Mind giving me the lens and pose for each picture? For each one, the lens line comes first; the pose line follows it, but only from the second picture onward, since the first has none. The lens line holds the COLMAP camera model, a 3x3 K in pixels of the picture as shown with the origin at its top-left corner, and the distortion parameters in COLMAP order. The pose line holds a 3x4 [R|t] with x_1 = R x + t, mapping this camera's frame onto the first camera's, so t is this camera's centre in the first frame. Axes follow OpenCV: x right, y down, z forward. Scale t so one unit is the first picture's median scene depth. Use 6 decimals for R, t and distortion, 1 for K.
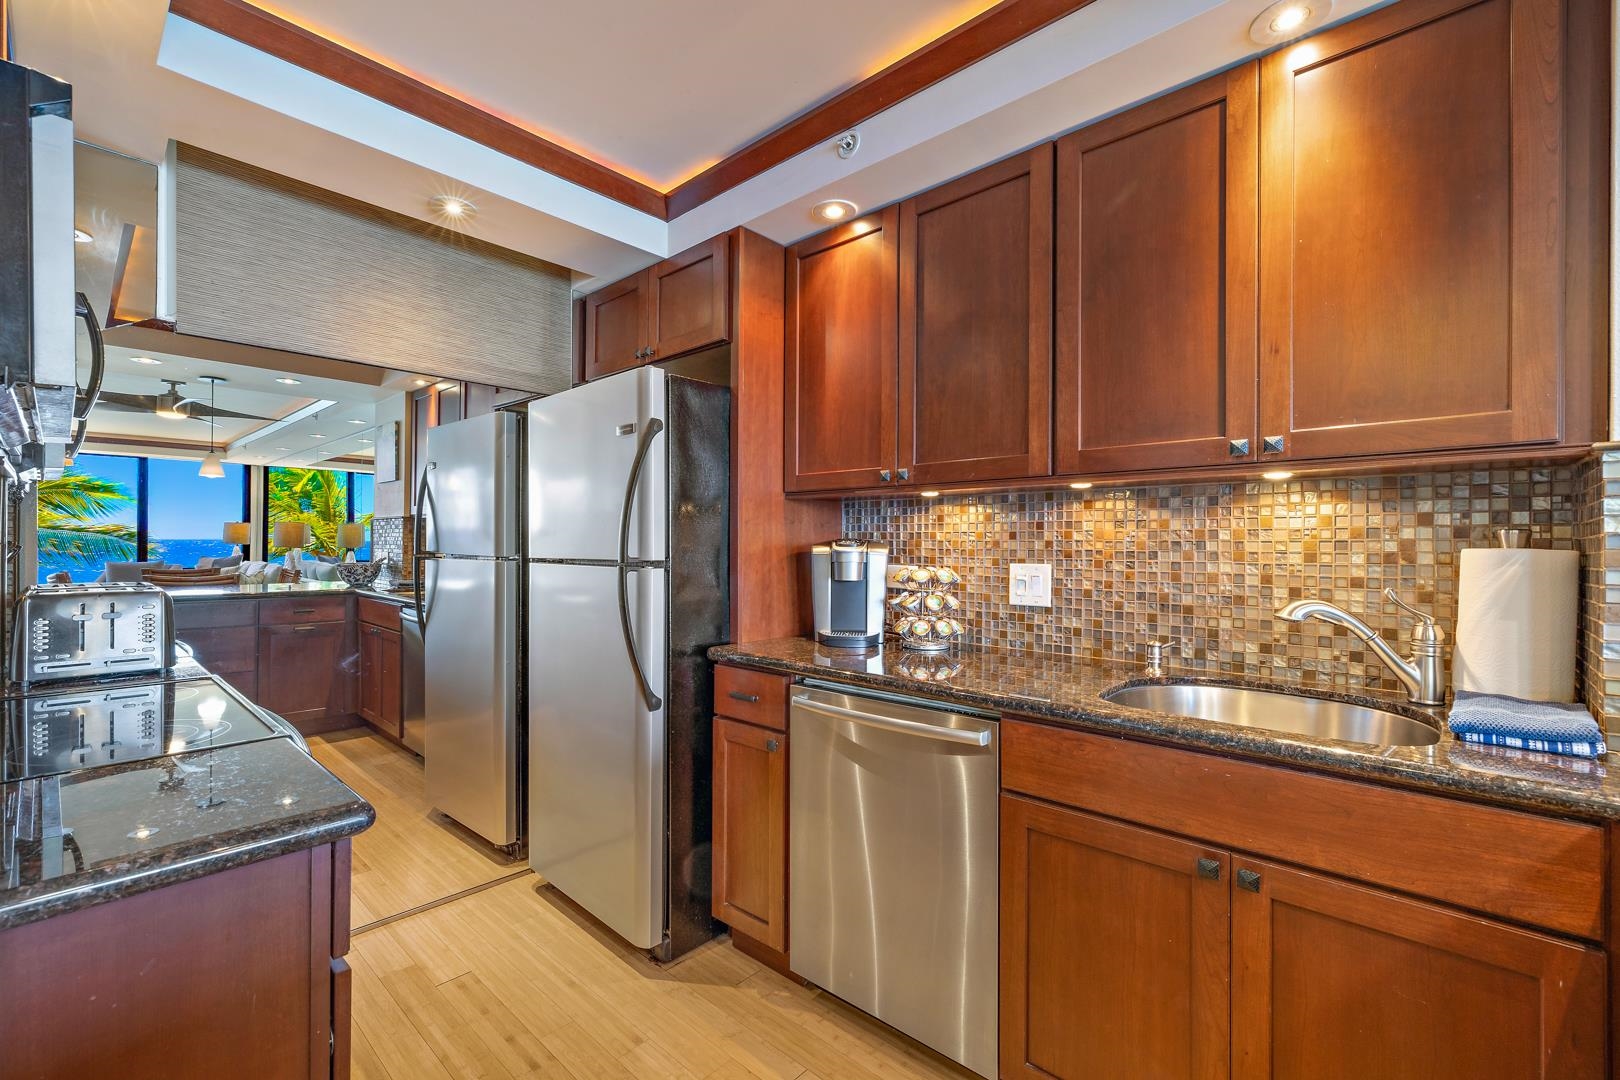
lens RADIAL K [[687.1, 0, 795.6], [0, 687.1, 545.4], [0, 0, 1]] dist [0.000235, 0.000012]
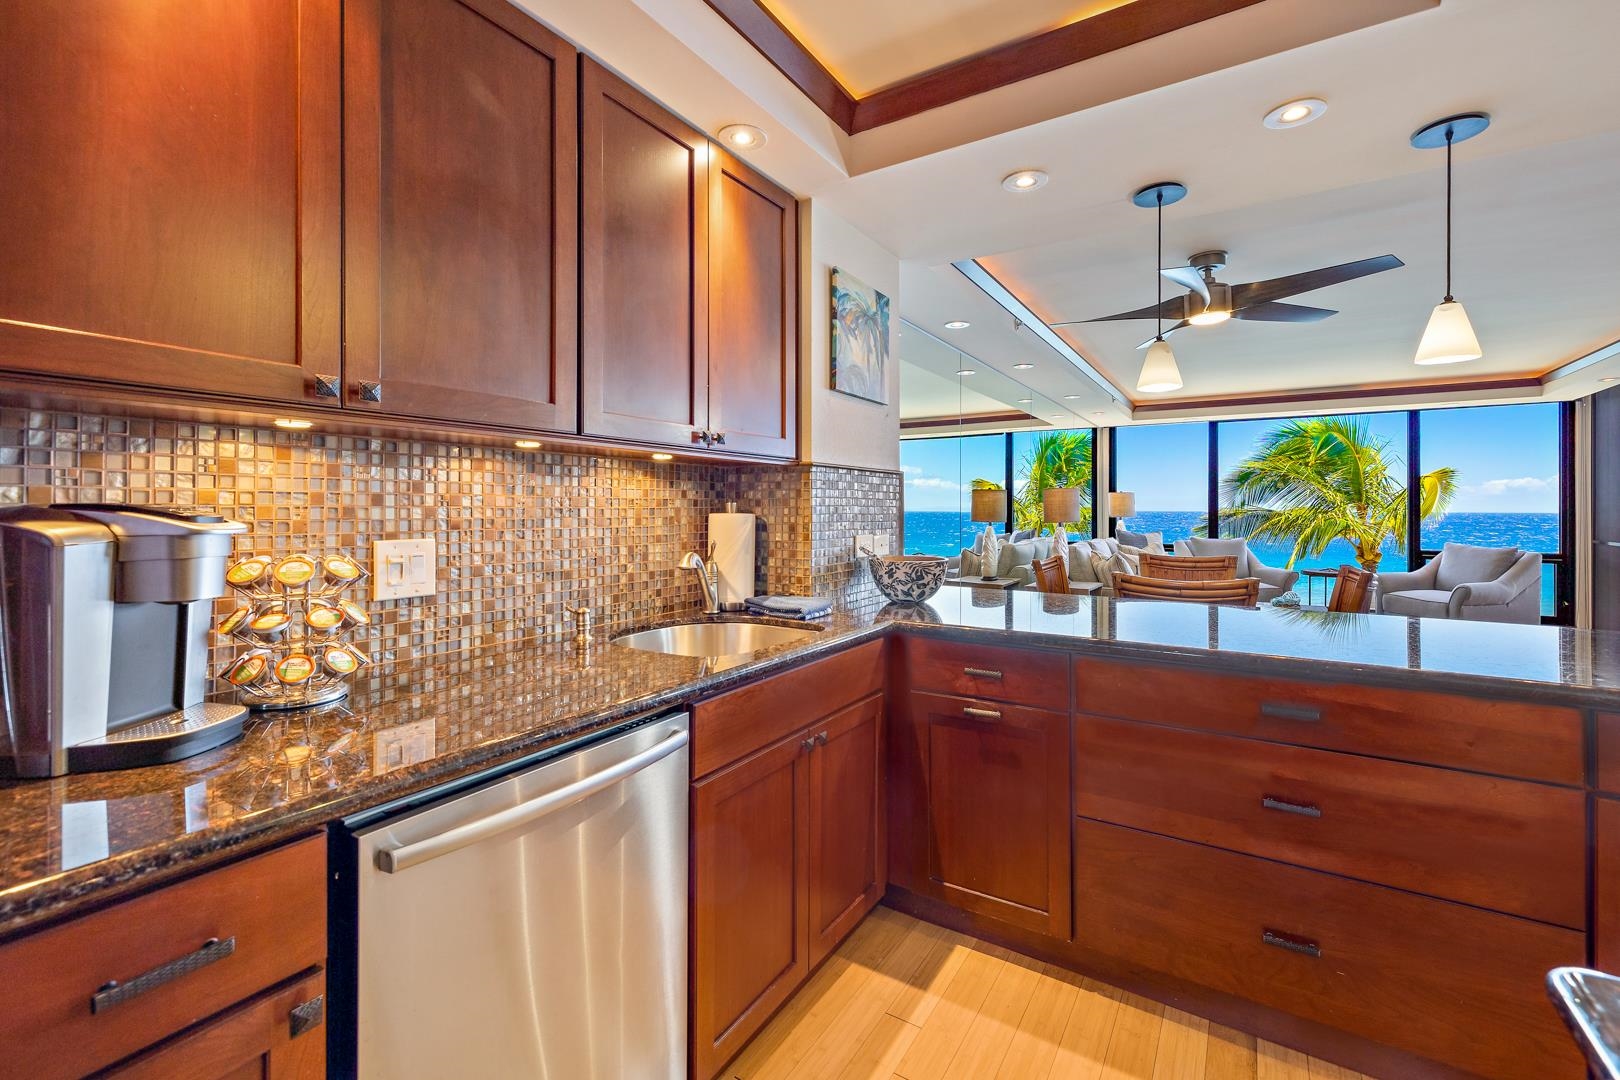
lens RADIAL K [[692.1, 0, 806.8], [0, 692.1, 507.6], [0, 0, 1]] dist [0.000588, 0.000293]
pose [[-0.176016, -0.004877, 0.984375, -0.461520], [-0.003925, 0.999983, 0.004253, -0.011772], [-0.984379, -0.003115, -0.176032, 0.736361]]
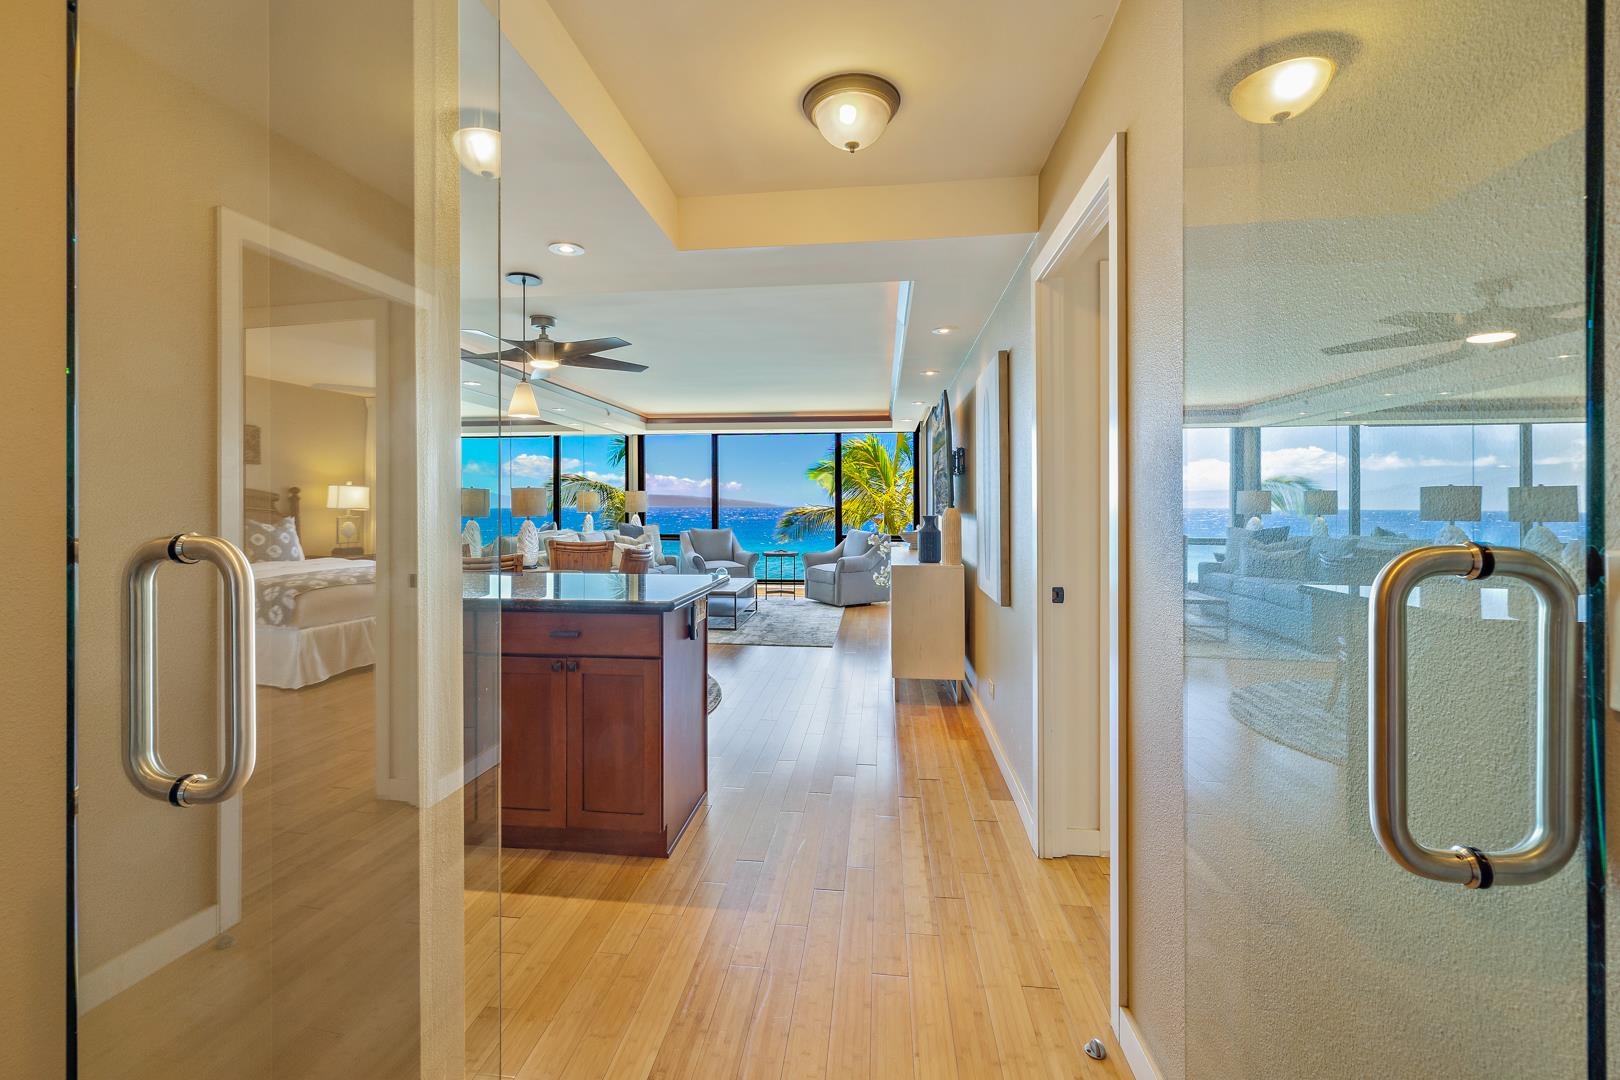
lens RADIAL K [[699.5, 0, 805.3], [0, 699.5, 493.7], [0, 0, 1]] dist [0.000803, 0.000118]
pose [[-0.594650, 0.008048, 0.803945, -1.312695], [-0.003865, 0.999910, -0.012868, -0.016161], [-0.803976, -0.010759, -0.594565, 0.161951]]
